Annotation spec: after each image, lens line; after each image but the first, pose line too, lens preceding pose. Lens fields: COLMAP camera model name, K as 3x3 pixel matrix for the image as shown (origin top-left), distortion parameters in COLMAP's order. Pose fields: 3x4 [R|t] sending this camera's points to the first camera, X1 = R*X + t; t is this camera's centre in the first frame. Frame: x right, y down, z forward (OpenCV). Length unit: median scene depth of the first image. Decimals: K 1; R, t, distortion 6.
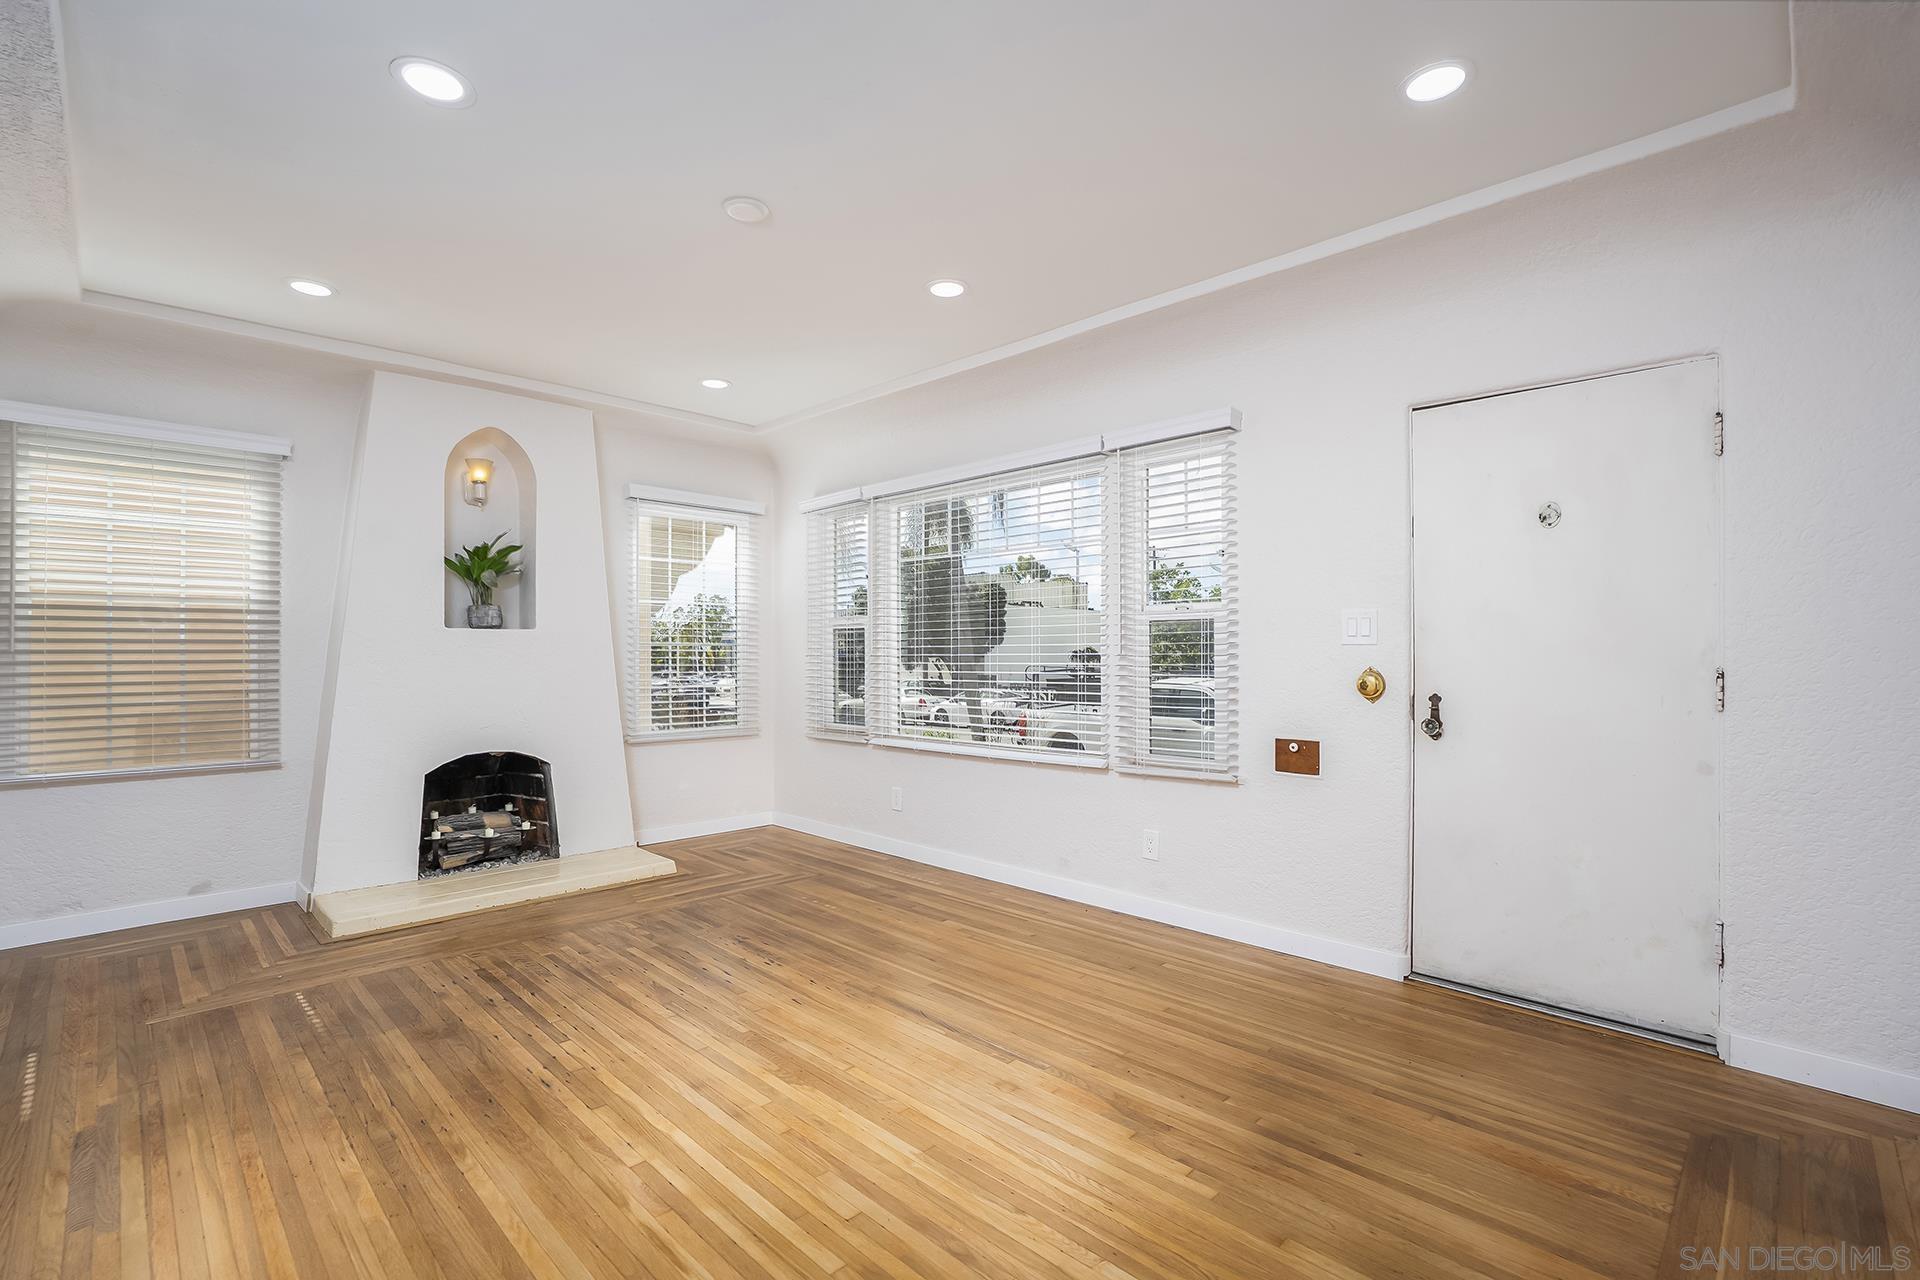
lens RADIAL K [[874.9, 0, 951.1], [0, 874.9, 640.8], [0, 0, 1]] dist [-0.031238, 0.011799]
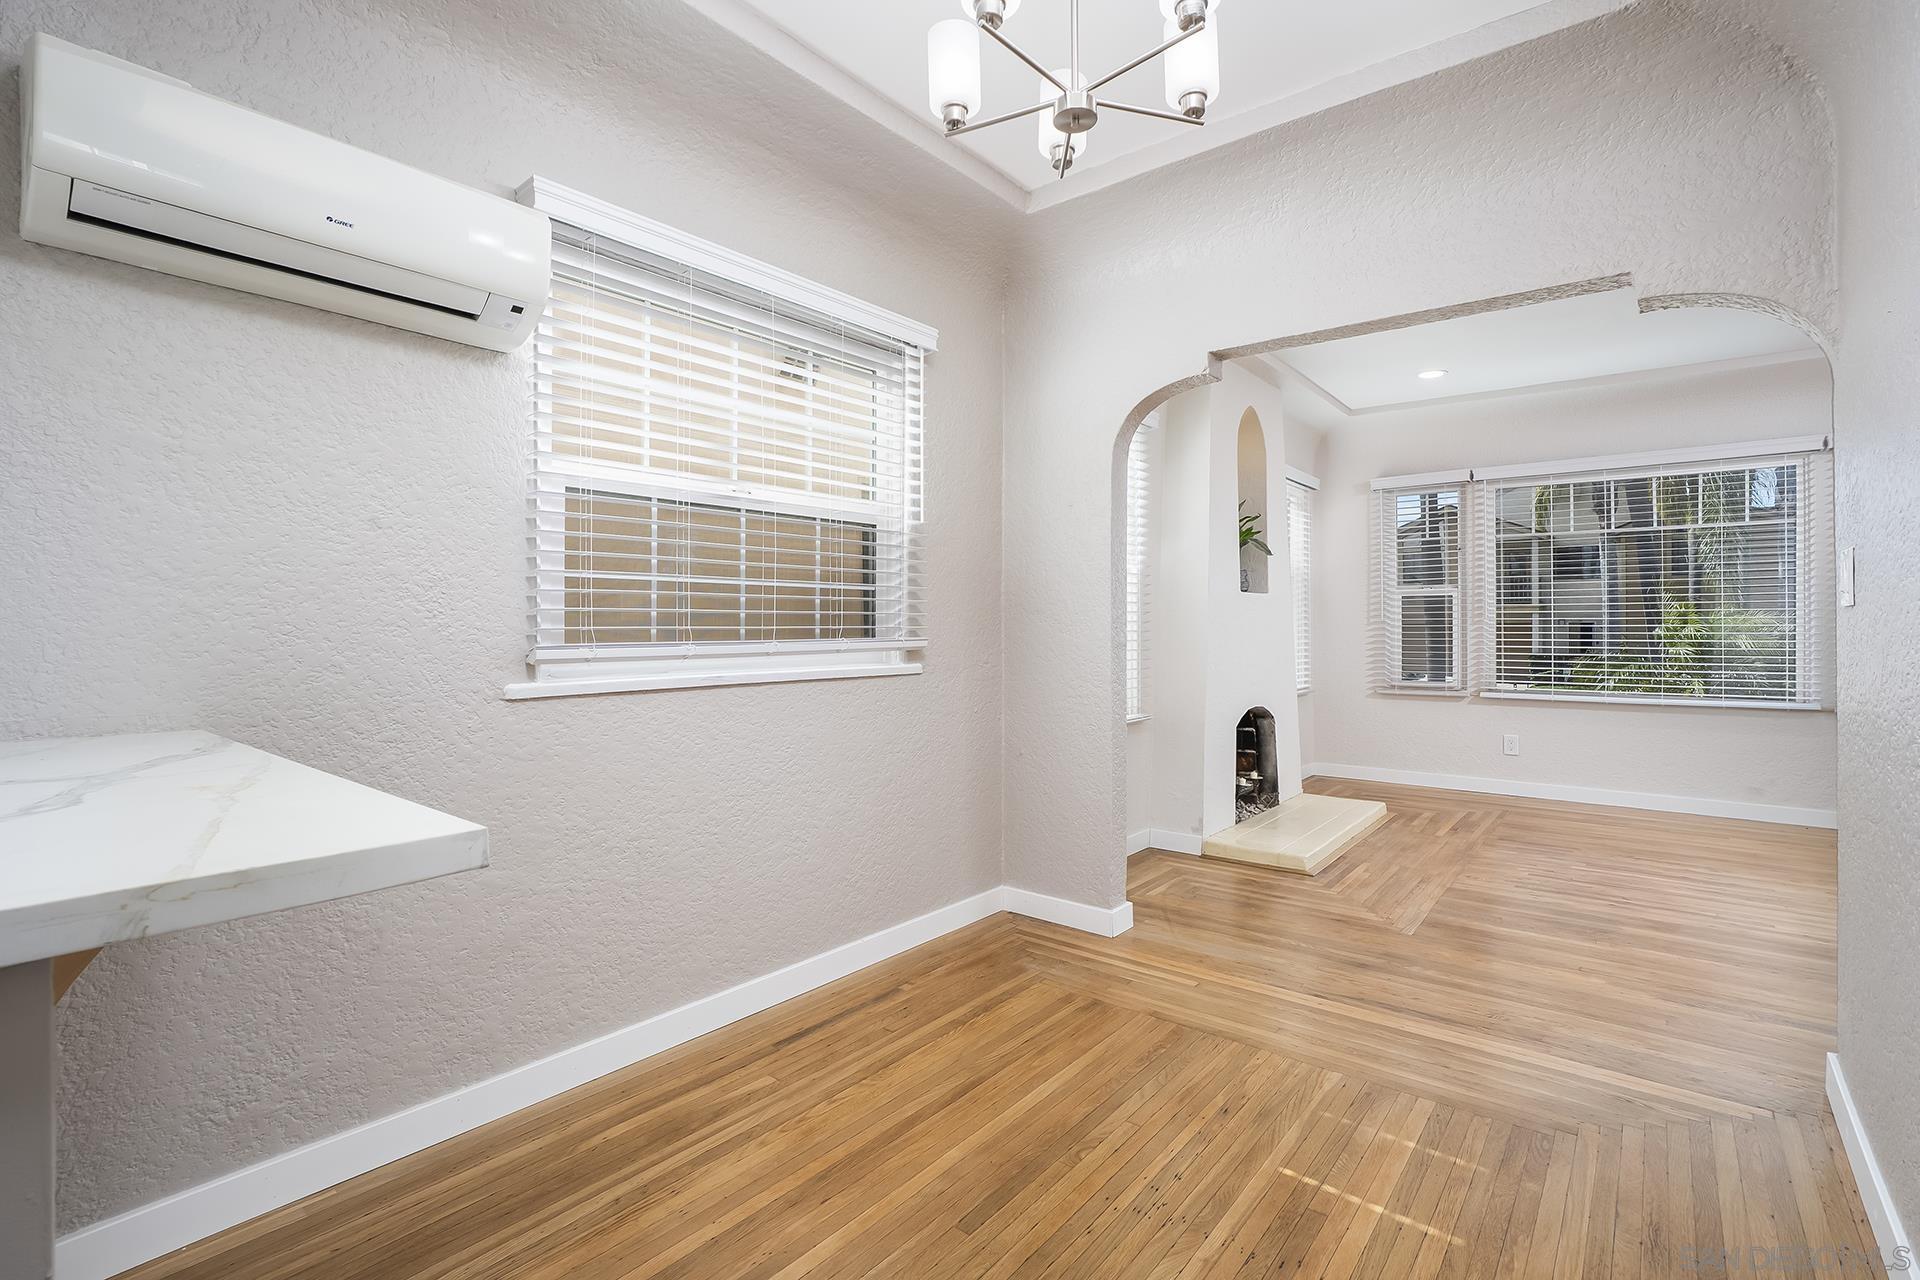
lens RADIAL K [[874.9, 0, 963.7], [0, 874.9, 635.0], [0, 0, 1]] dist [-0.031238, 0.011799]
pose [[0.993568, -0.002869, 0.113202, -1.461552], [0.000190, 0.999720, 0.023676, 0.016871], [-0.113238, -0.023502, 0.993290, -0.060881]]
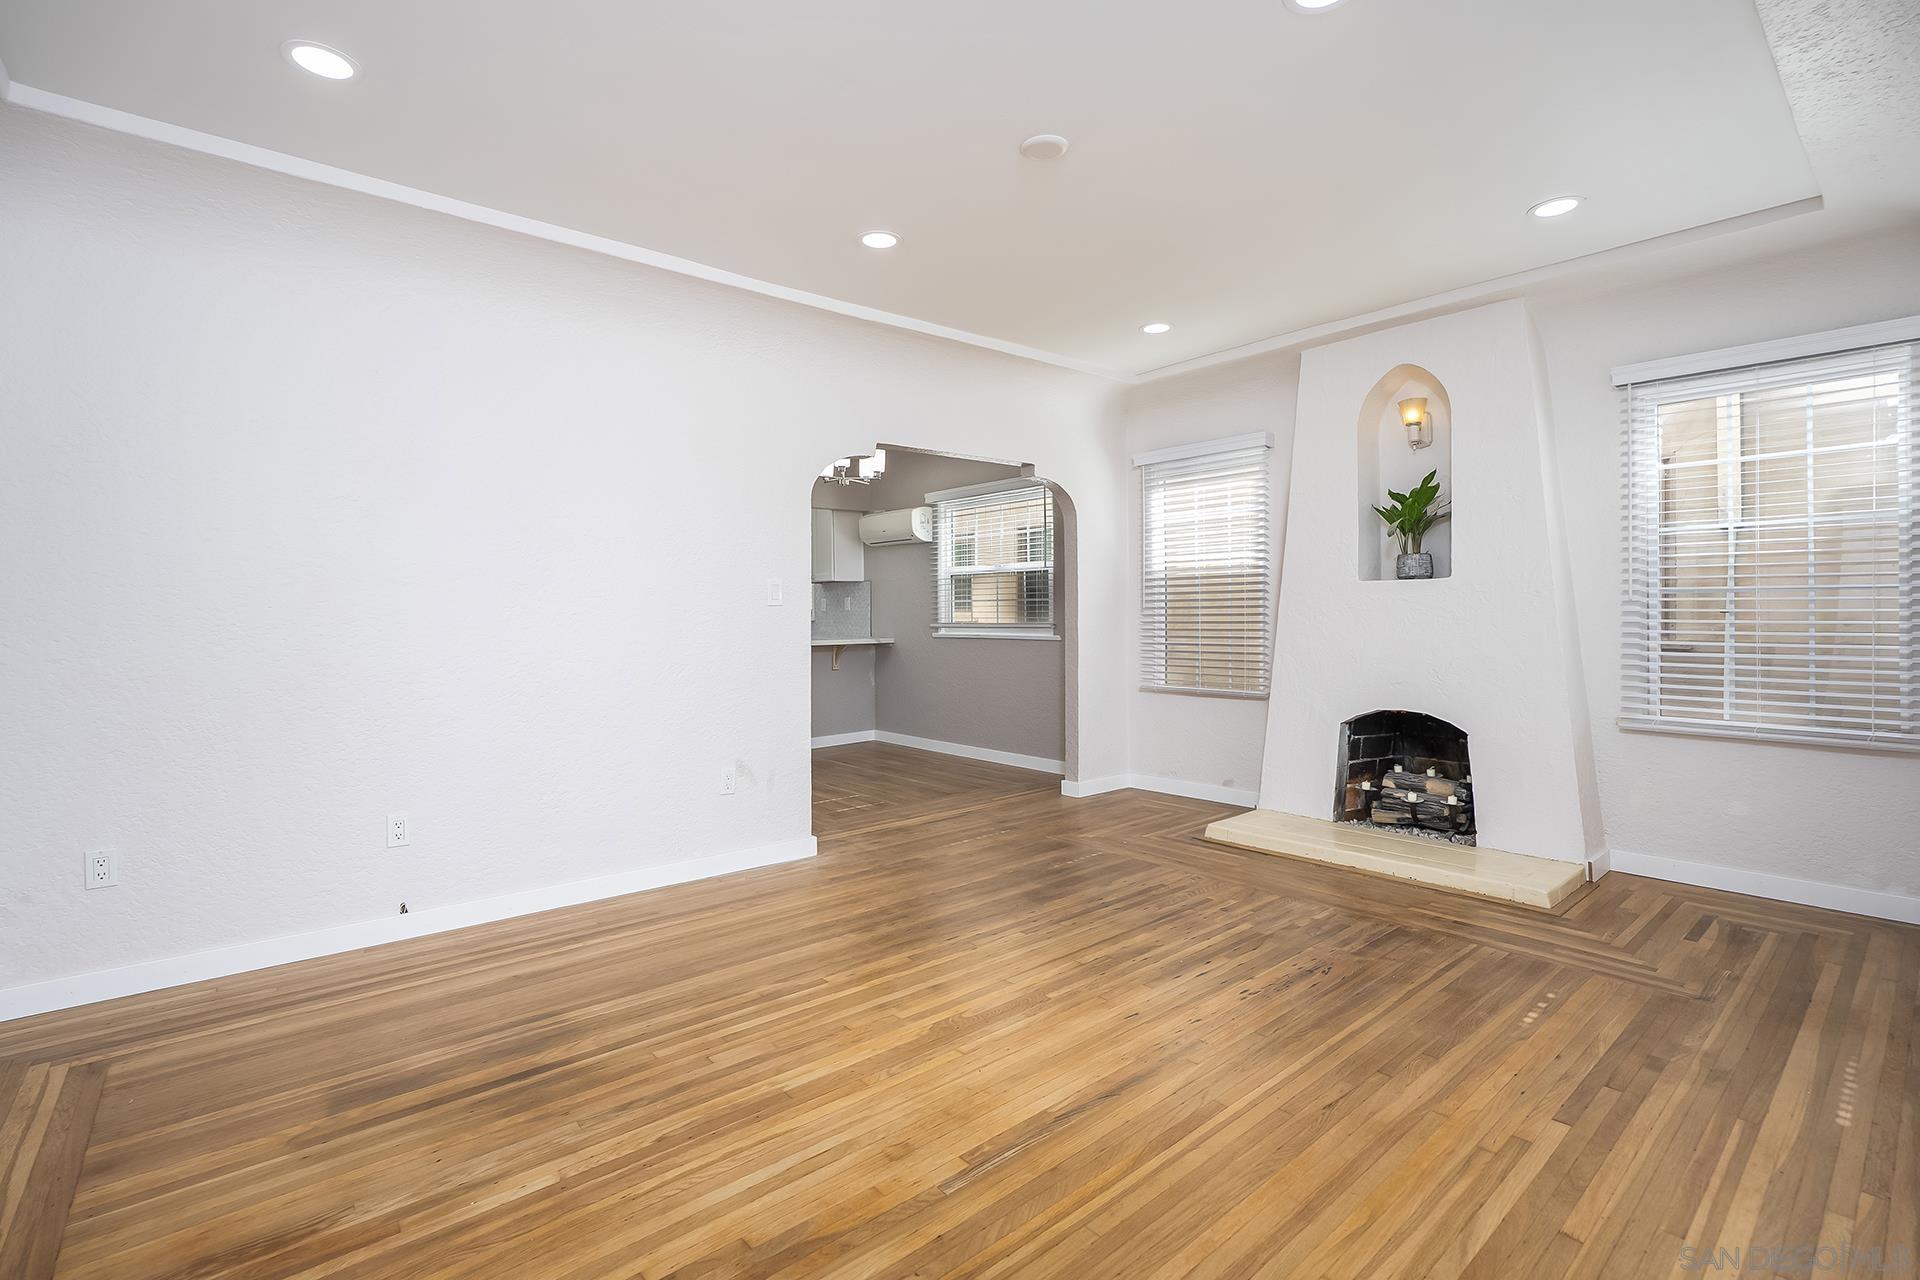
lens RADIAL K [[874.9, 0, 954.7], [0, 874.9, 618.2], [0, 0, 1]] dist [-0.031238, 0.011799]
pose [[-0.077008, 0.007007, -0.997006, 0.640912], [0.023484, 0.999711, 0.005212, 0.016646], [0.996754, -0.023012, -0.077151, 0.849710]]
